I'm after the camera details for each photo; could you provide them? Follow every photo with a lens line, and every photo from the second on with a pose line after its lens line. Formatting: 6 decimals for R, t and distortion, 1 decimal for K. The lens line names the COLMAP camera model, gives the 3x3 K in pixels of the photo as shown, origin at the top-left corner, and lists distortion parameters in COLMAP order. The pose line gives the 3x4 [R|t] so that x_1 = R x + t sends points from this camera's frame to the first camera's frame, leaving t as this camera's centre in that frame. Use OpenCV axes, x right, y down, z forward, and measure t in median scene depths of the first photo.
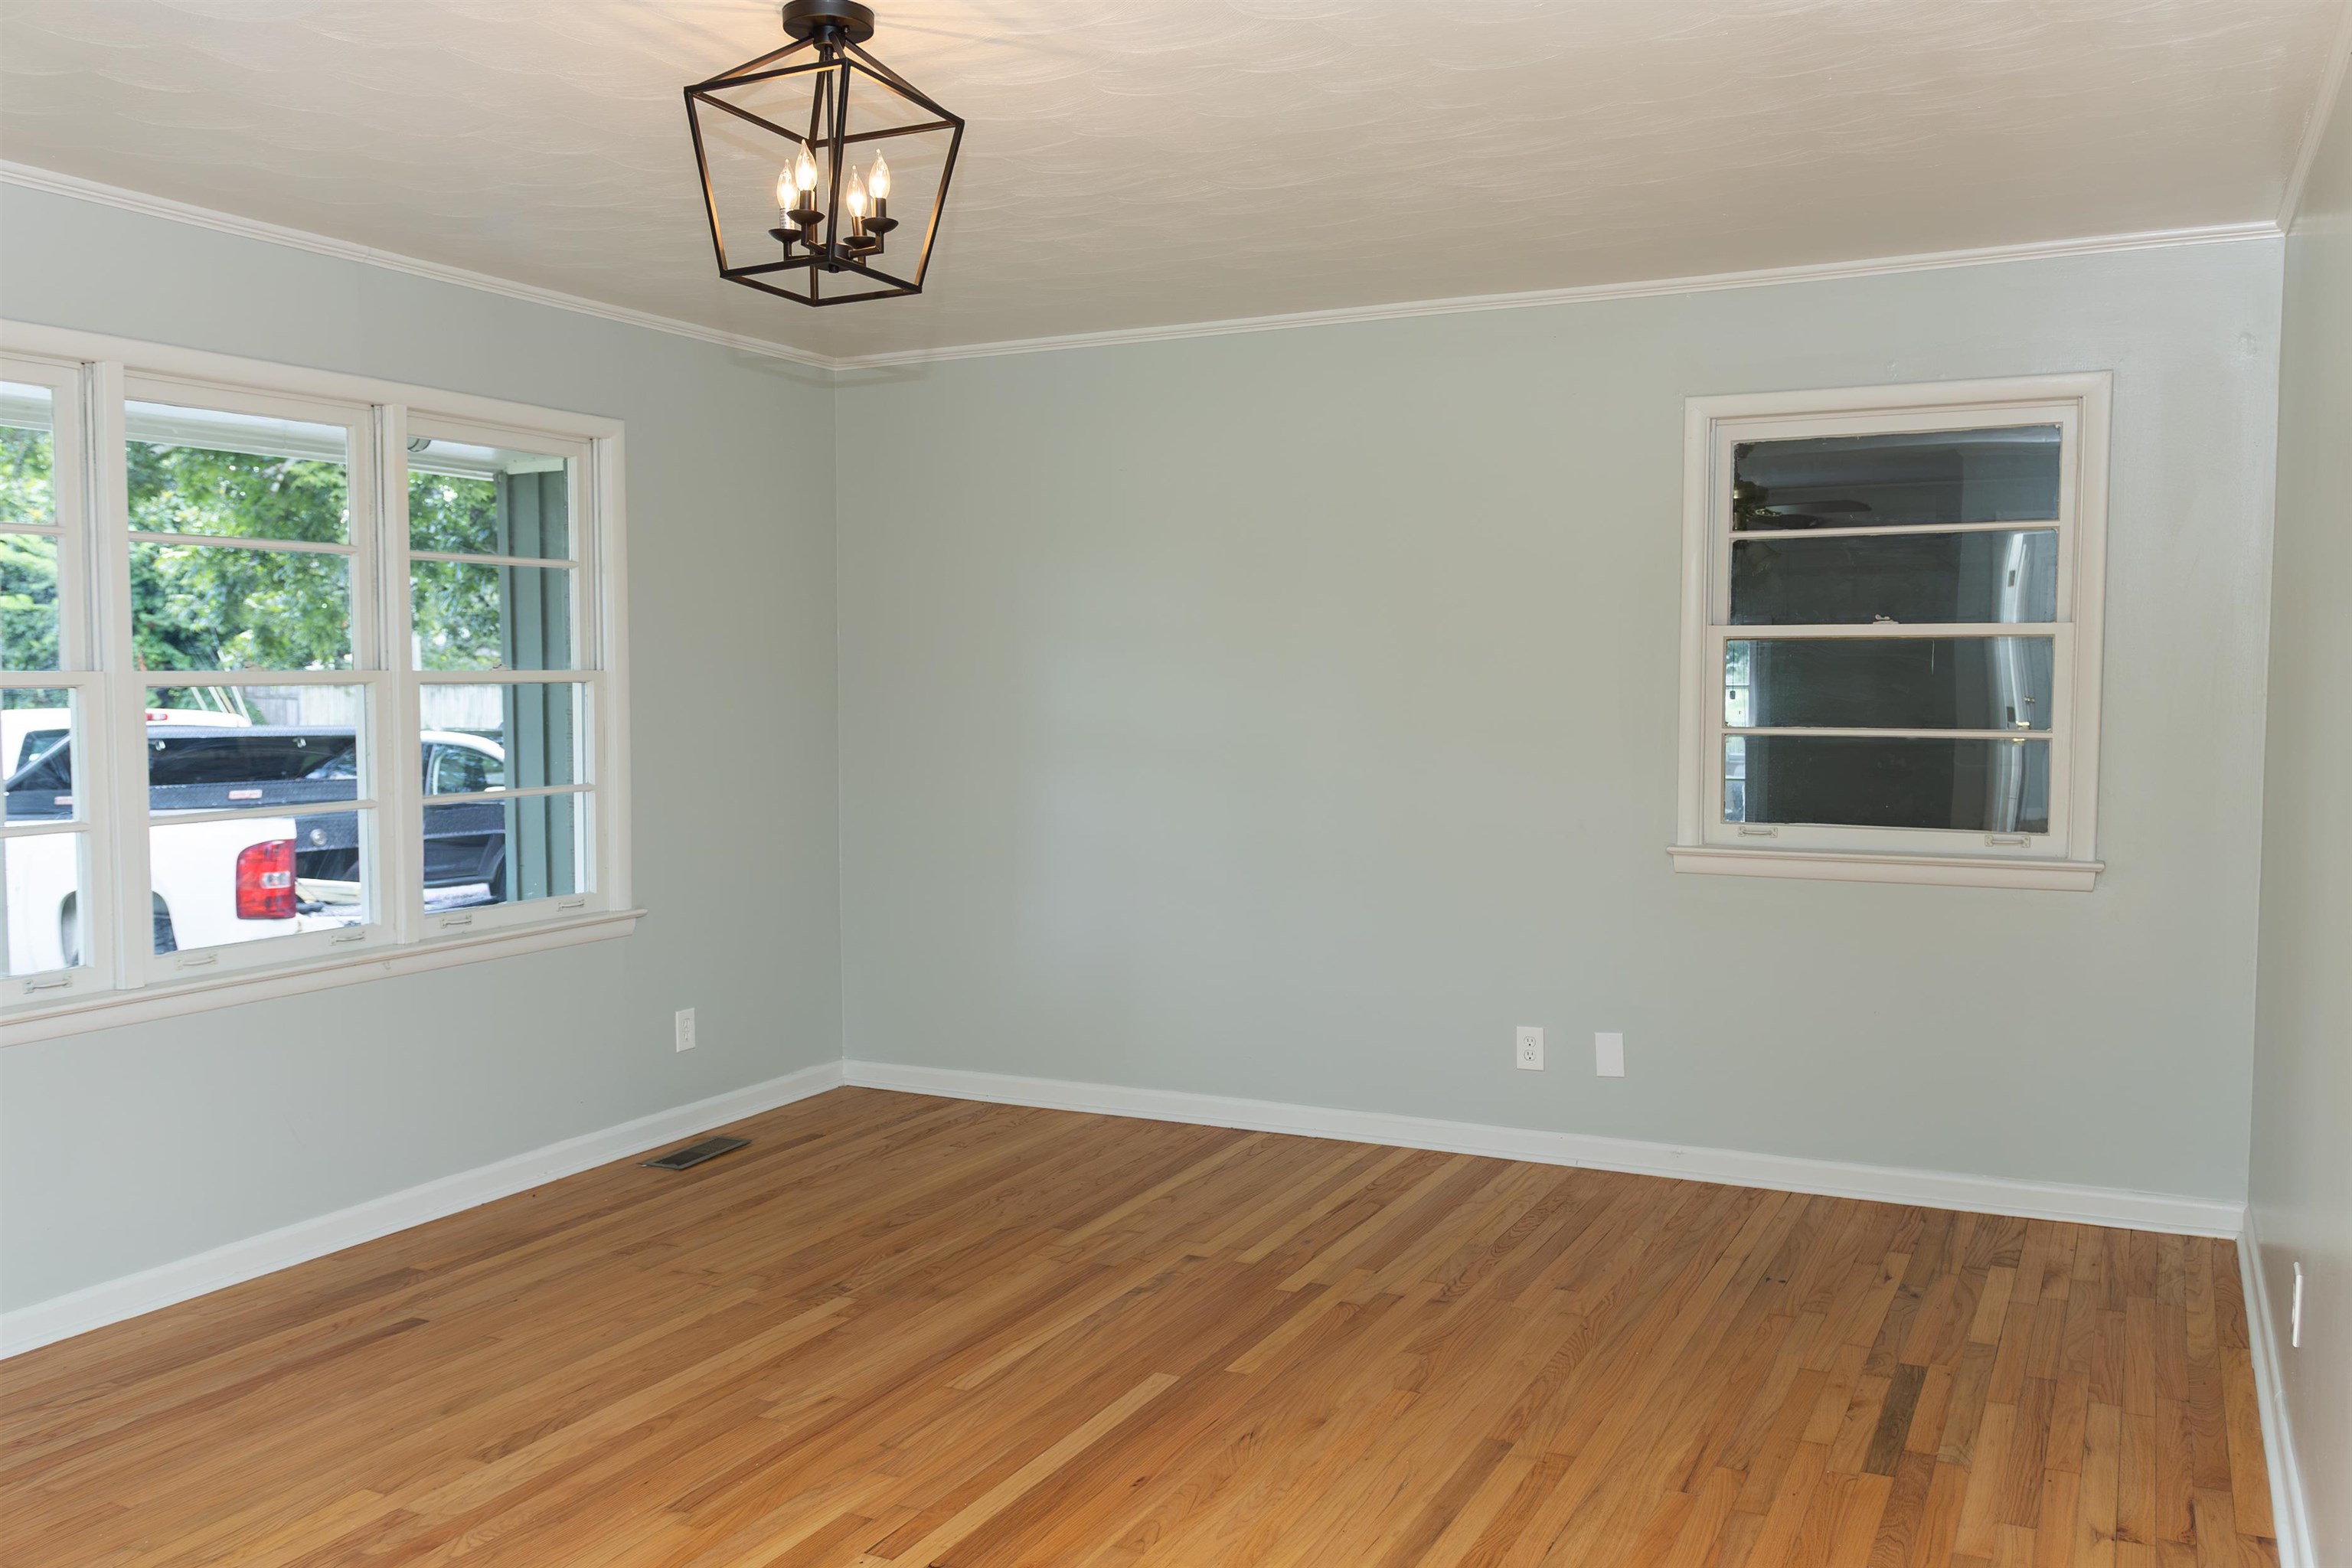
lens RADIAL K [[1913.3, 0, 1180.9], [0, 1913.3, 748.9], [0, 0, 1]] dist [0.015935, -0.009866]
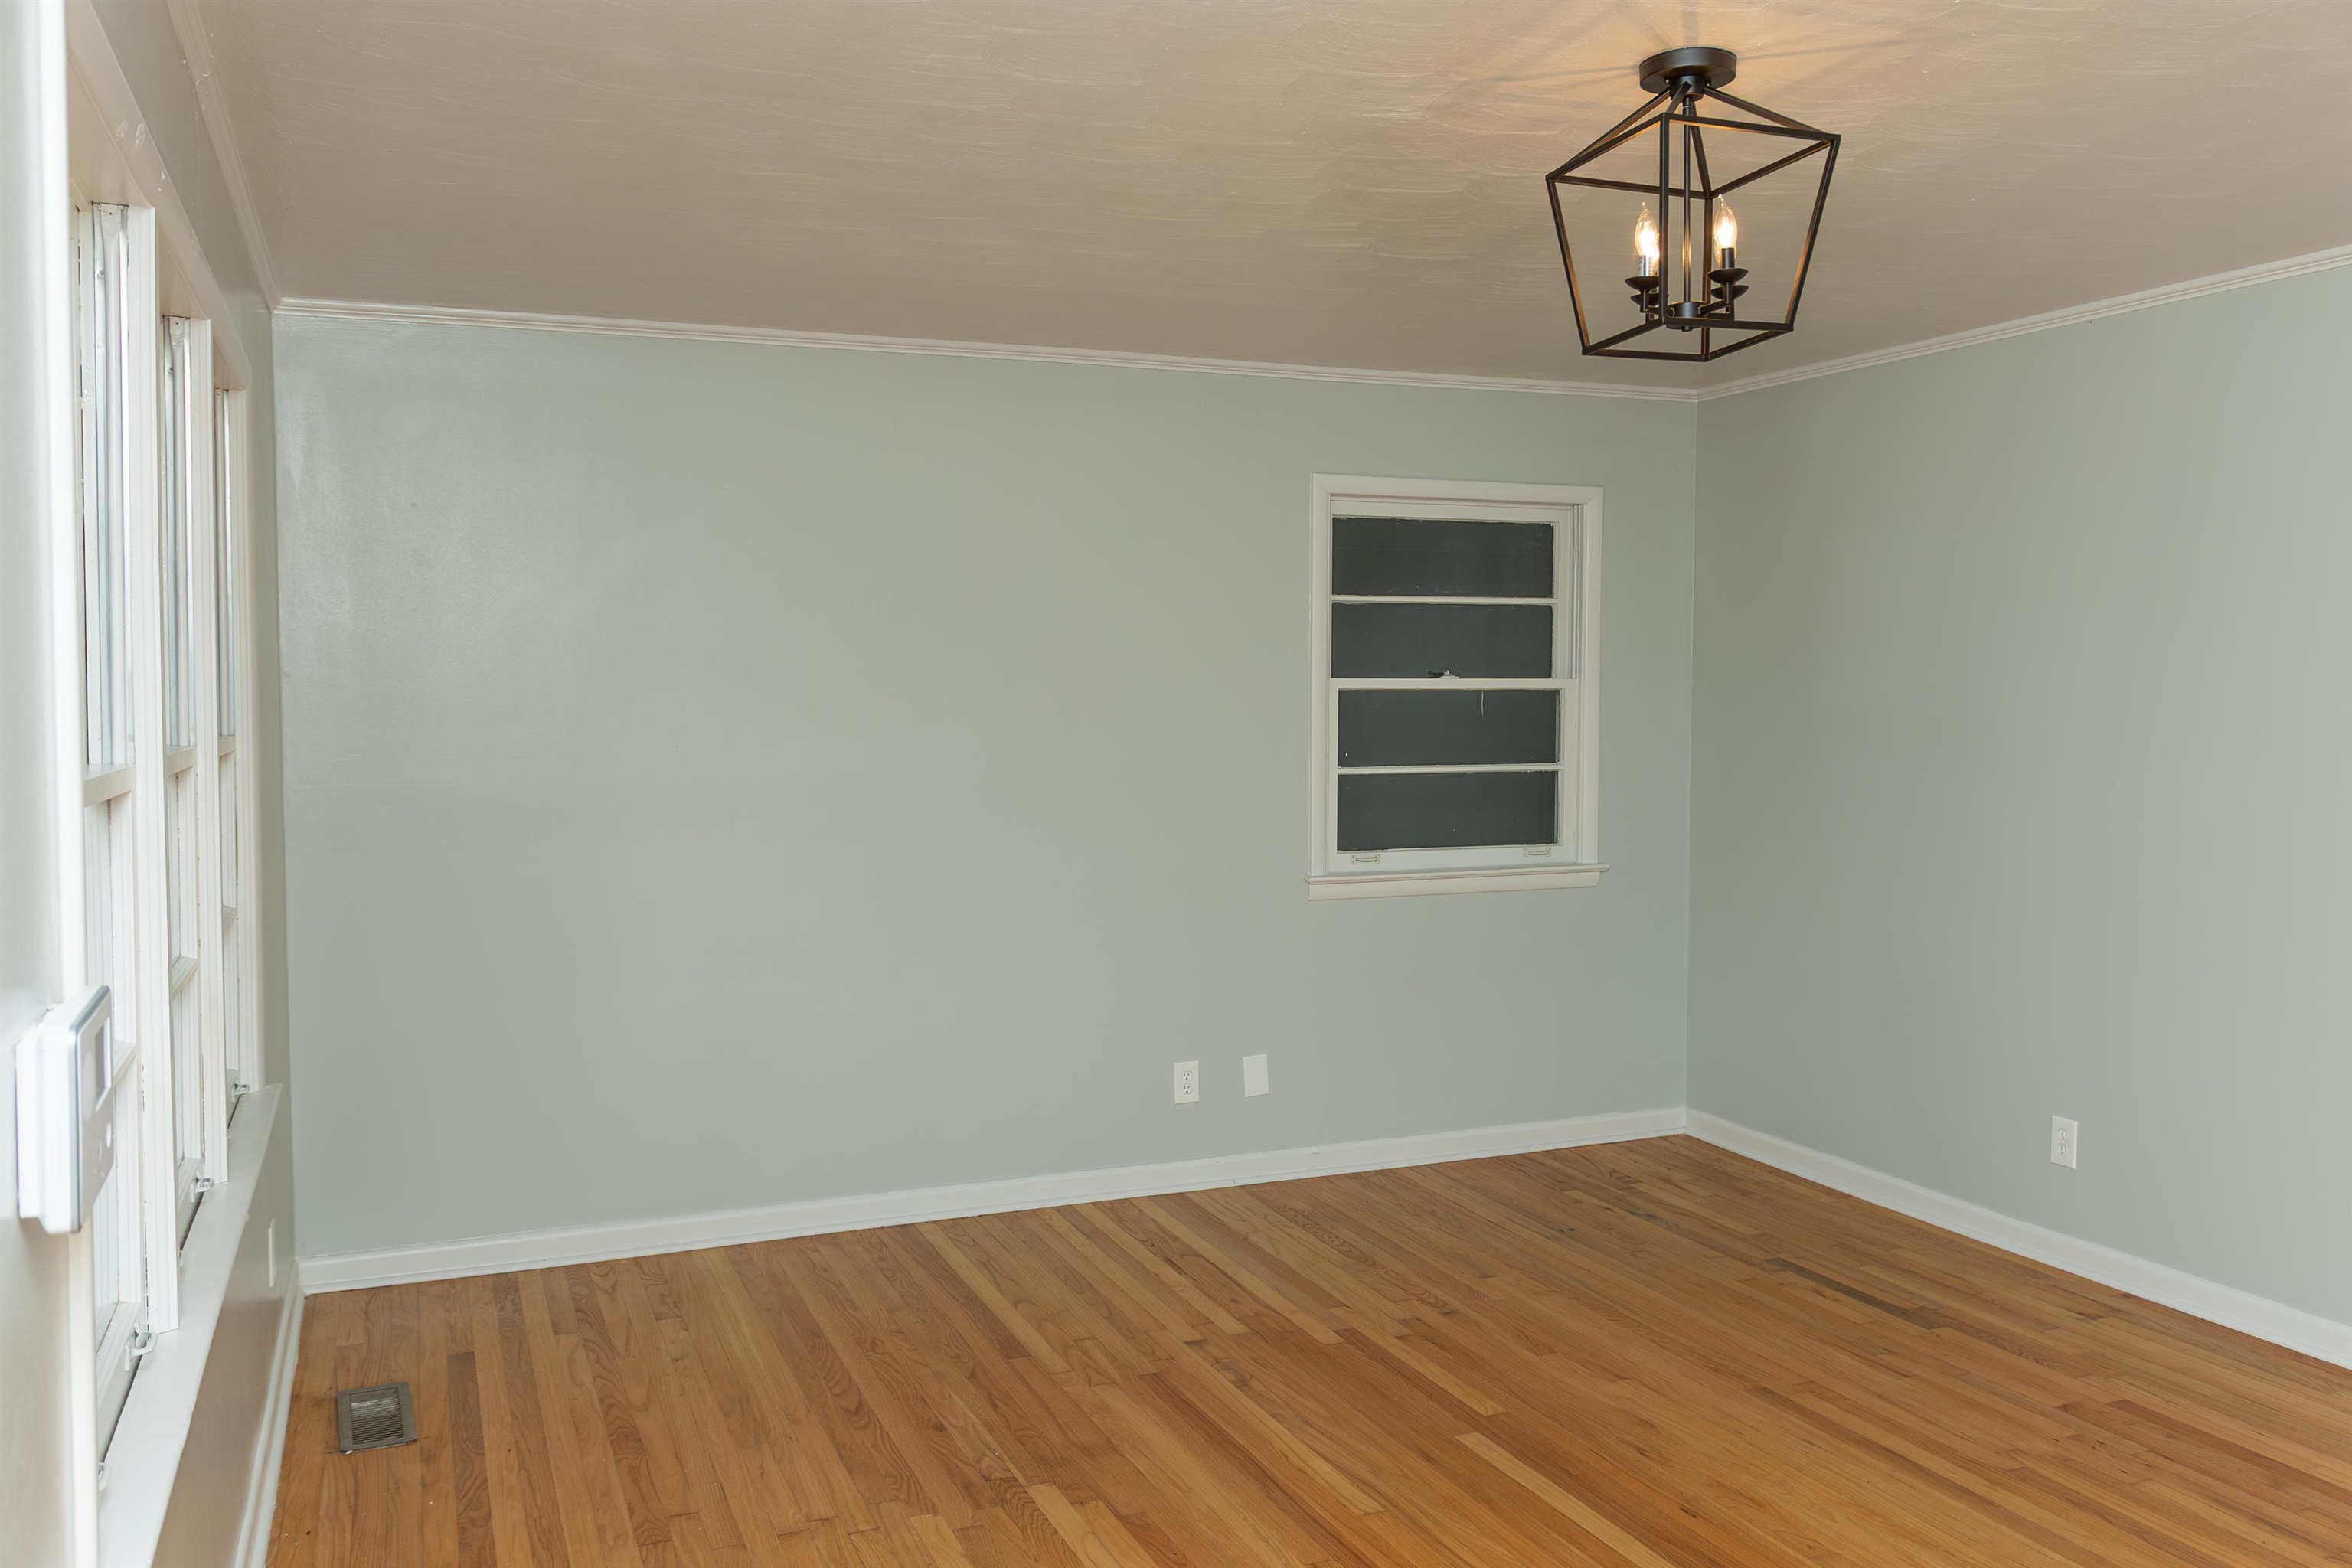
lens RADIAL K [[1913.3, 0, 1184.3], [0, 1913.3, 776.2], [0, 0, 1]] dist [0.015935, -0.009866]
pose [[0.650565, -0.032523, 0.758754, -0.714850], [0.030772, 0.999391, 0.016454, -0.032053], [-0.758827, 0.012644, 0.651170, 0.382100]]
